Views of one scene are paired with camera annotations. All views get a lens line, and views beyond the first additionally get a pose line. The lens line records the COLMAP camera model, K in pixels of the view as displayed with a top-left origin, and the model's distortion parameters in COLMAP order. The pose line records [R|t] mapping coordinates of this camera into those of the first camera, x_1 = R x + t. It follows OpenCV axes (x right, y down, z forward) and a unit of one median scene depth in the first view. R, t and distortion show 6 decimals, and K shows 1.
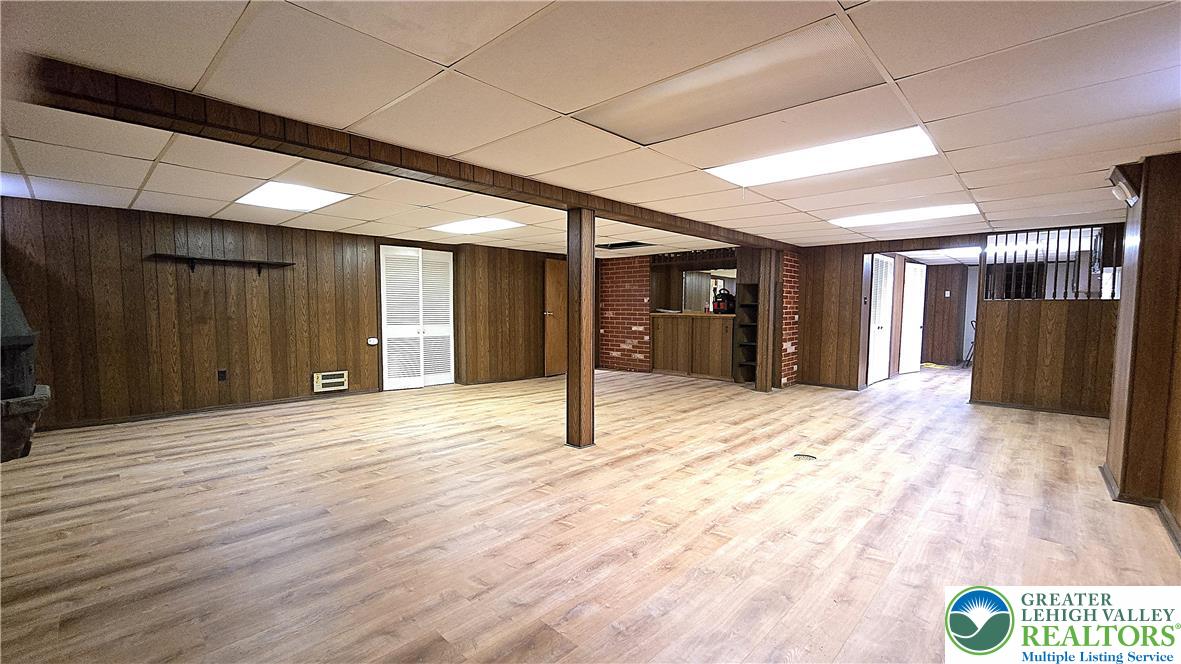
lens RADIAL K [[482.9, 0, 594.8], [0, 482.9, 338.2], [0, 0, 1]] dist [-0.000159, 0.000364]
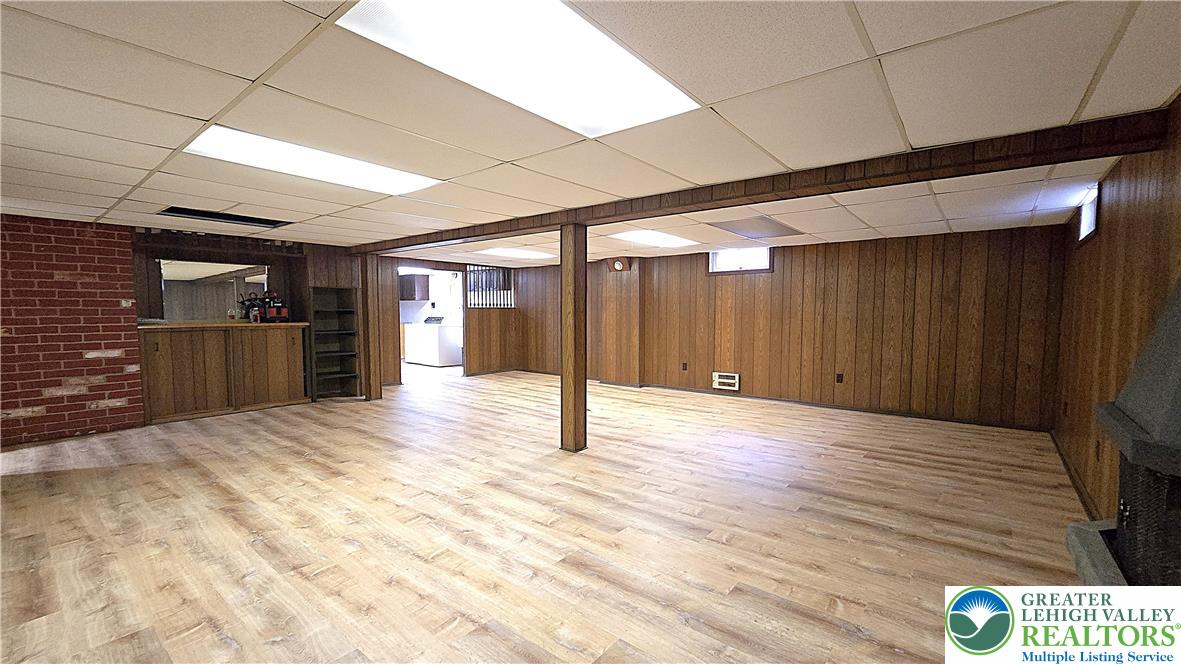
lens RADIAL K [[482.9, 0, 594.8], [0, 482.9, 338.2], [0, 0, 1]] dist [-0.000159, 0.000364]
pose [[-0.064142, -0.067528, 0.995653, -1.061313], [0.063749, 0.995393, 0.071617, -0.089802], [-0.995903, 0.068066, -0.059541, 1.003245]]
